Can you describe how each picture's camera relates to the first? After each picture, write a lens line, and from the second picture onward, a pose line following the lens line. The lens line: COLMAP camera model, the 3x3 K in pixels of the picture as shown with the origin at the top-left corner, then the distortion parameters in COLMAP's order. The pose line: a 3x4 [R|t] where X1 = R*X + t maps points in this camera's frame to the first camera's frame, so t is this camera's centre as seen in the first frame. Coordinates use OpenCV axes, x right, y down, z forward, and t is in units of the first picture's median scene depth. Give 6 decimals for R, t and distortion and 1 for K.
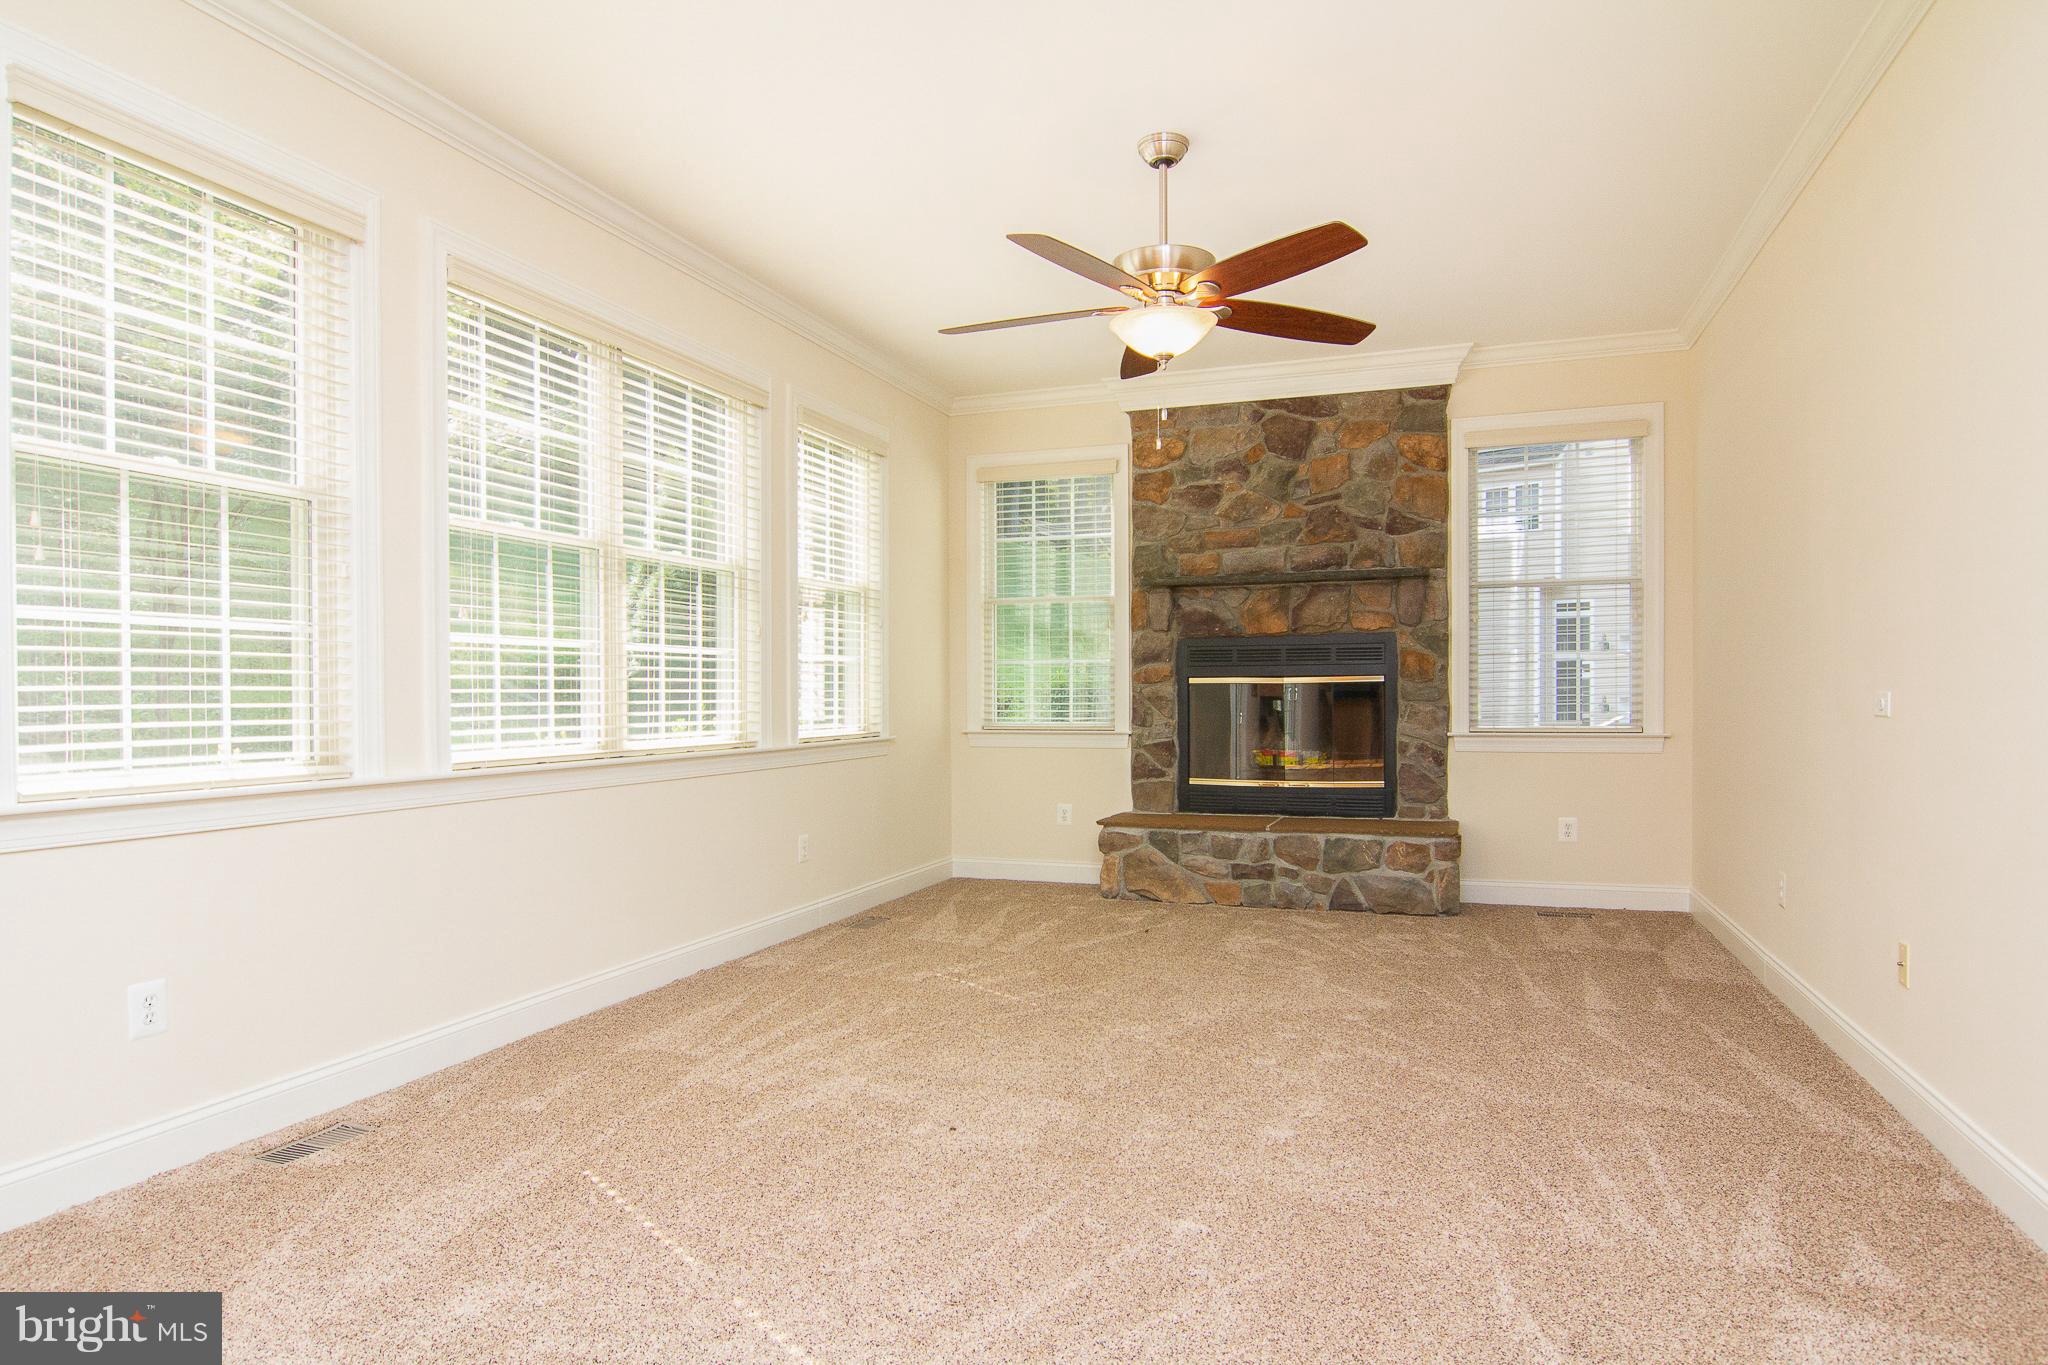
lens RADIAL K [[1244.0, 0, 1020.0], [0, 1244.0, 697.7], [0, 0, 1]] dist [0.001058, -0.030137]
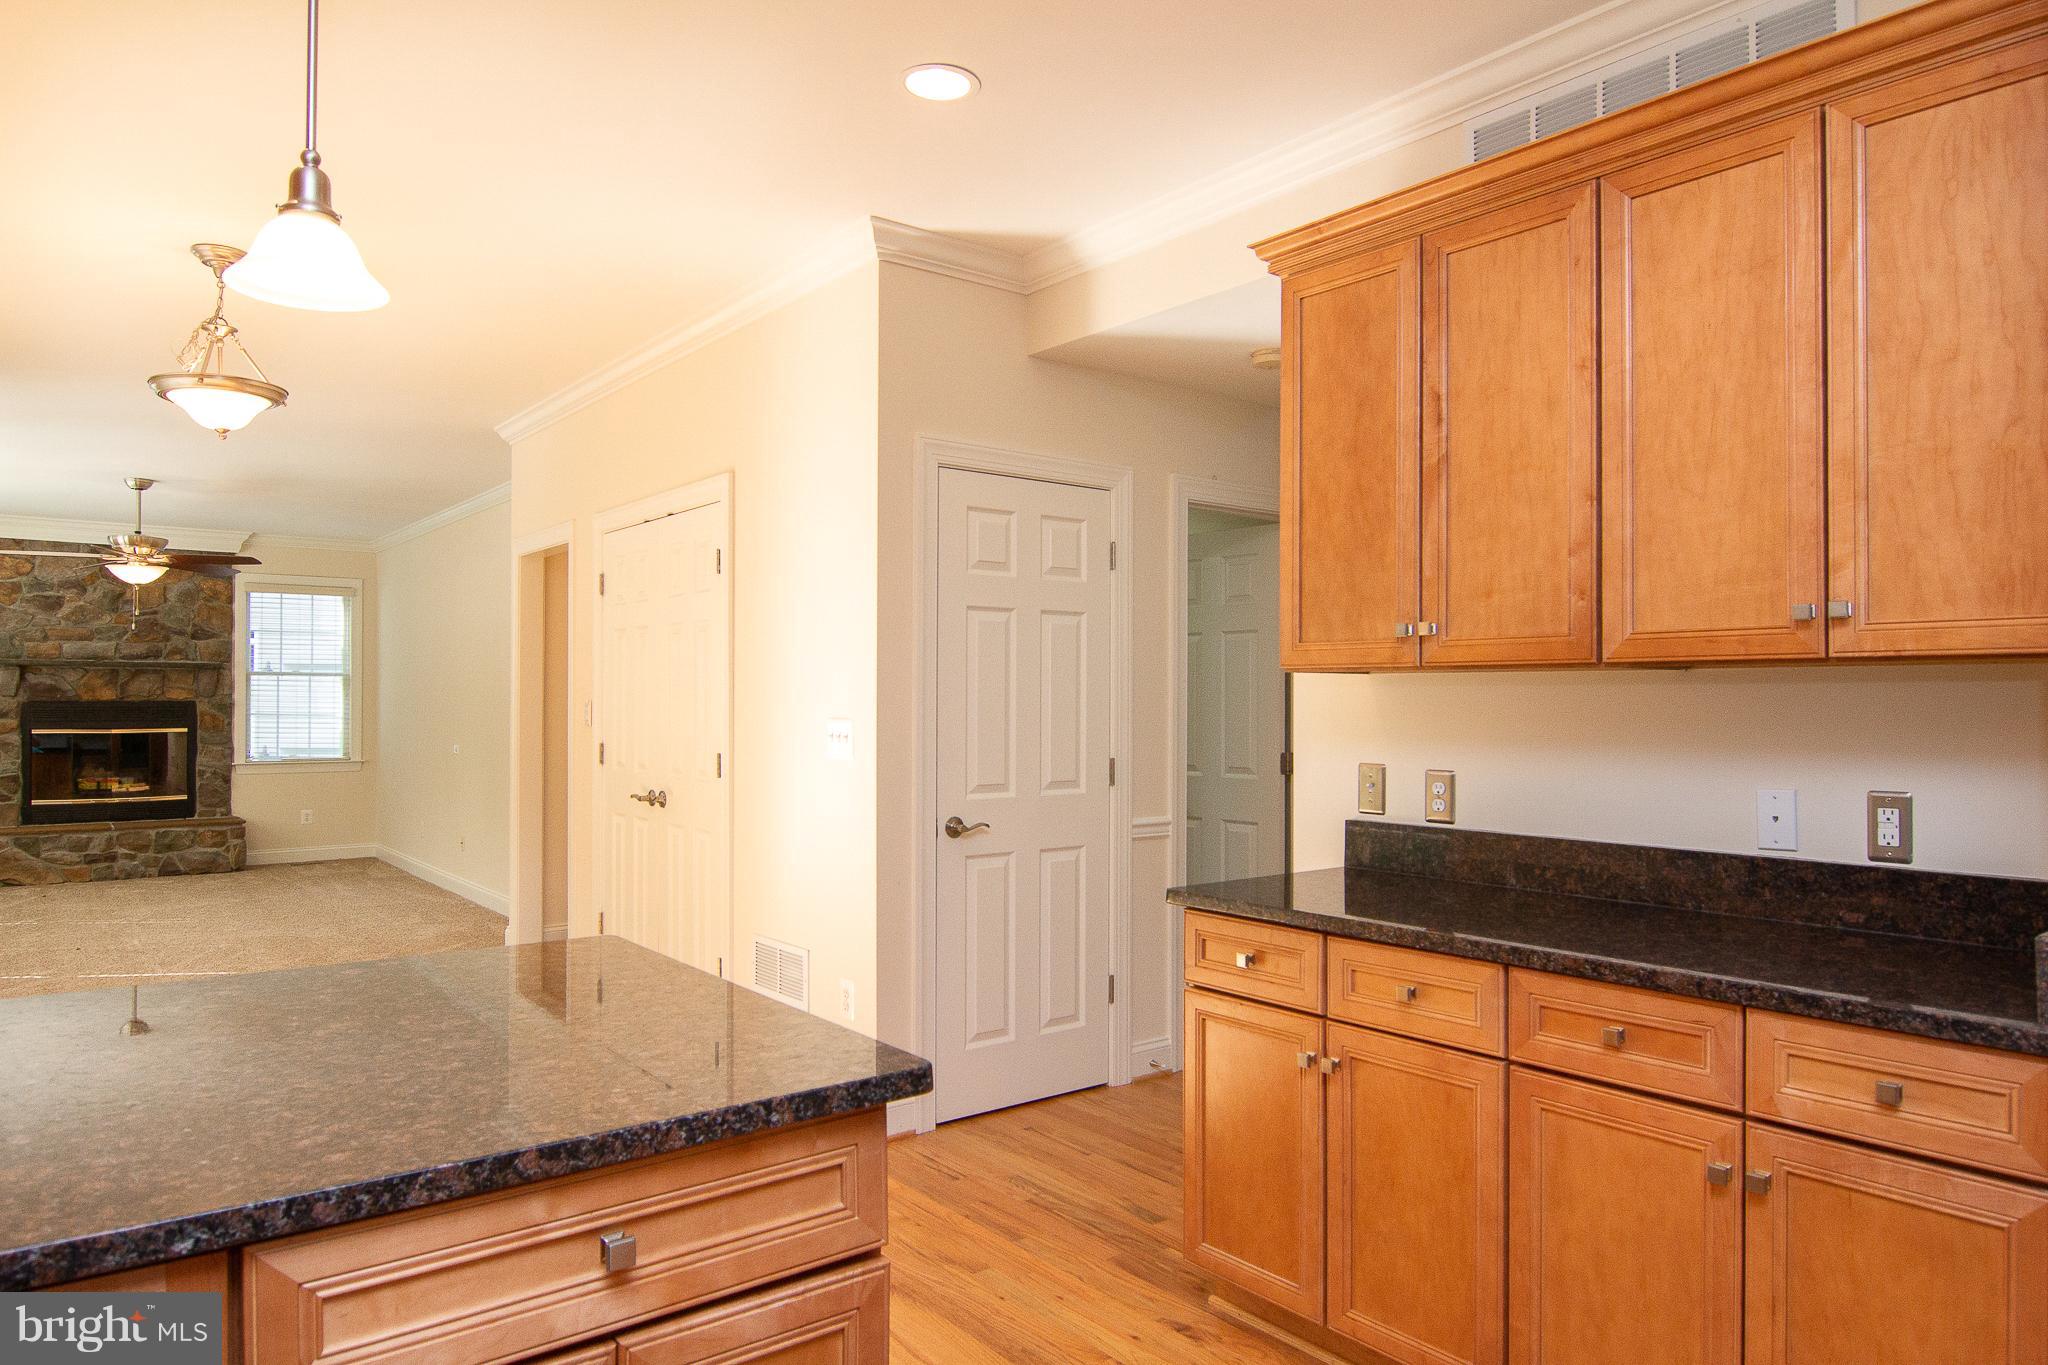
lens RADIAL K [[1244.0, 0, 1020.0], [0, 1244.0, 697.7], [0, 0, 1]] dist [0.001058, -0.030137]
pose [[0.540791, 0.010303, 0.841094, -0.465861], [-0.001072, 0.999933, -0.011560, -0.040291], [-0.841157, 0.005350, 0.540765, -0.754283]]
